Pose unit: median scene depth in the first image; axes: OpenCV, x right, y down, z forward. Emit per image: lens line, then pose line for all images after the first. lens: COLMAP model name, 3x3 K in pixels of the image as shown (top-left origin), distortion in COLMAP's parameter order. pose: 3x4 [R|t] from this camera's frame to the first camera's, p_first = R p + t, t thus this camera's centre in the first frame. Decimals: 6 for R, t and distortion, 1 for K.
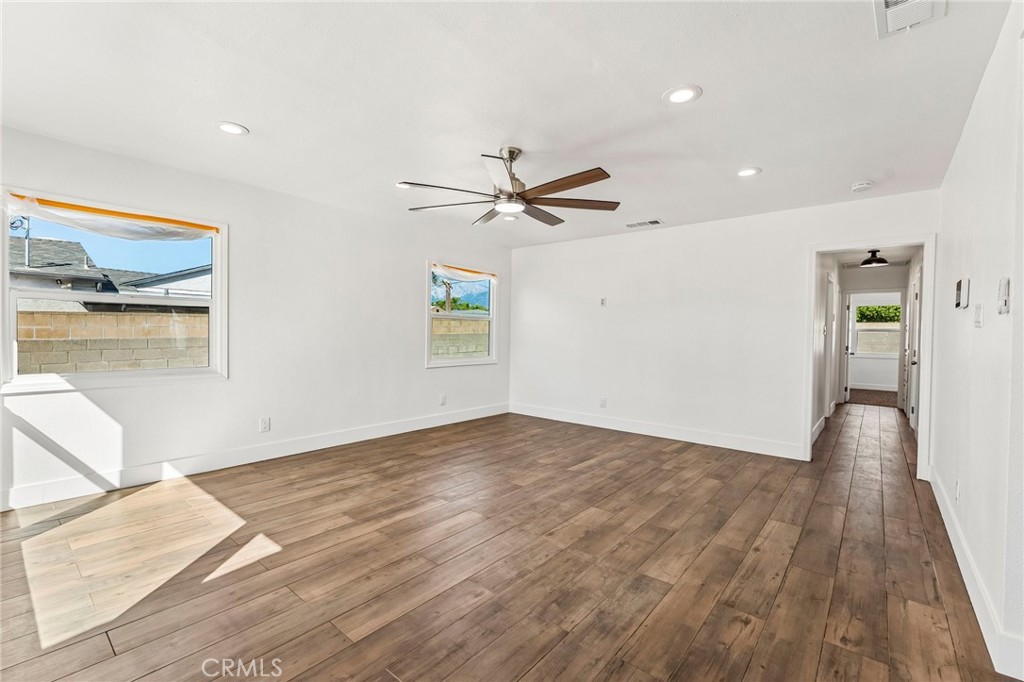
lens RADIAL K [[441.7, 0, 514.0], [0, 441.7, 342.0], [0, 0, 1]] dist [-0.001498, -0.000712]
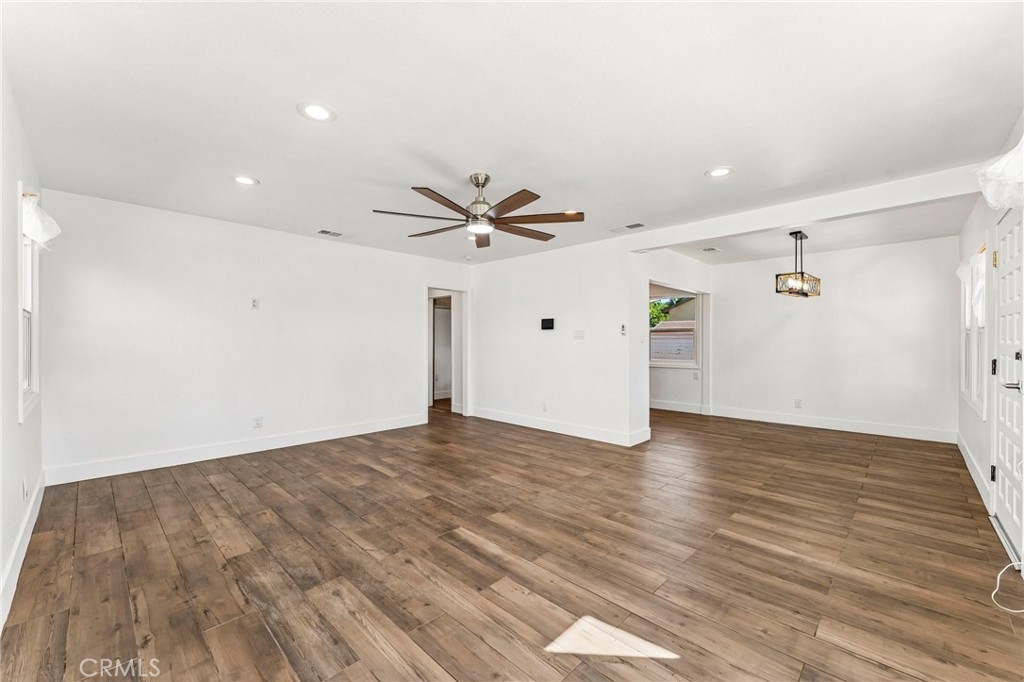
lens RADIAL K [[410.4, 0, 504.7], [0, 410.4, 343.2], [0, 0, 1]] dist [0.002971, -0.001922]
pose [[0.089558, -0.019298, 0.995795, -0.897019], [0.017152, 0.999694, 0.017831, -0.033791], [-0.995834, 0.015483, 0.089862, 0.750127]]
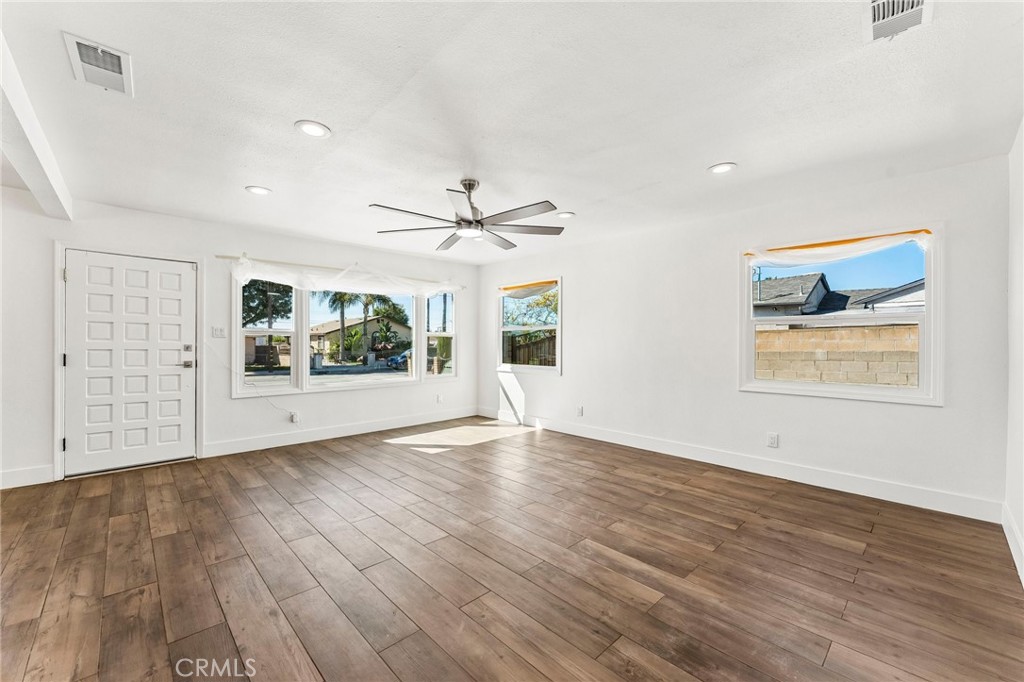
lens RADIAL K [[410.4, 0, 505.1], [0, 410.4, 340.3], [0, 0, 1]] dist [0.002971, -0.001922]
pose [[-0.126026, -0.019191, -0.991841, 0.896470], [-0.022808, 0.999605, -0.016443, -0.012611], [0.991765, 0.020550, -0.126414, 1.081644]]
